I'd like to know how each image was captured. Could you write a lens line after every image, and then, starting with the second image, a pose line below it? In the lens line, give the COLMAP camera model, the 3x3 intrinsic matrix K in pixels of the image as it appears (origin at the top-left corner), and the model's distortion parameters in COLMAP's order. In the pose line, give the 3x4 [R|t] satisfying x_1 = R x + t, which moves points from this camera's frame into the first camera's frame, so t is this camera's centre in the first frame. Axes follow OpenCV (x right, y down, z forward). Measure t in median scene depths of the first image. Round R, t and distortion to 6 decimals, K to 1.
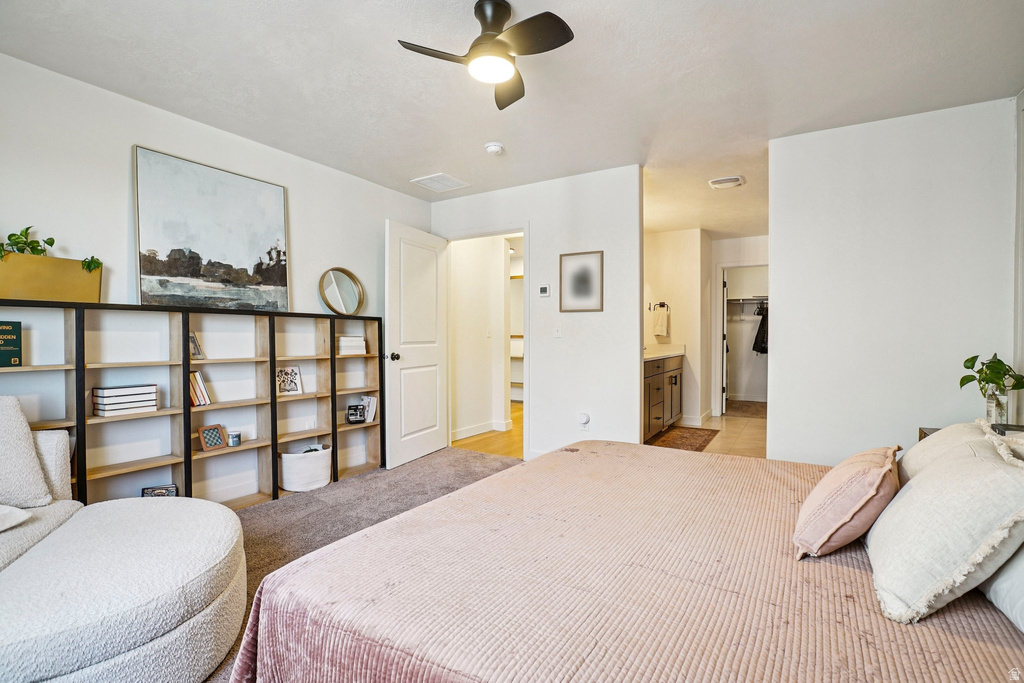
lens RADIAL K [[478.0, 0, 514.8], [0, 478.0, 345.3], [0, 0, 1]] dist [0.002070, 0.000834]
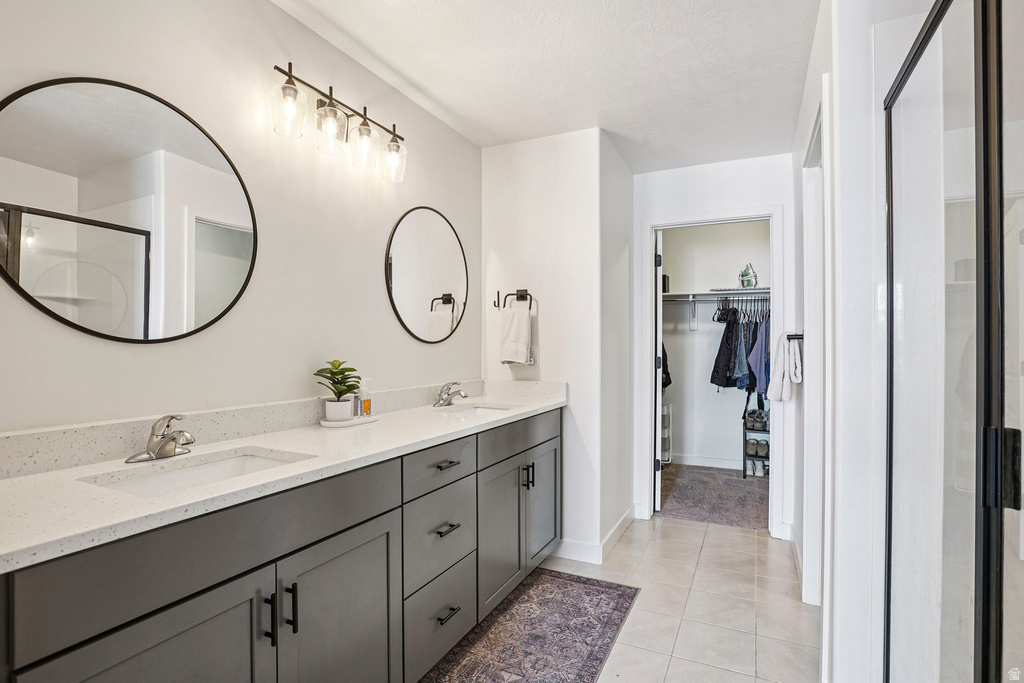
lens RADIAL K [[481.4, 0, 510.9], [0, 481.4, 342.5], [0, 0, 1]] dist [-0.003766, -0.000083]
pose [[0.996964, 0.008891, 0.077357, 0.240094], [-0.007075, 0.999694, -0.023709, -0.025850], [-0.077544, 0.023090, 0.996722, 0.495484]]
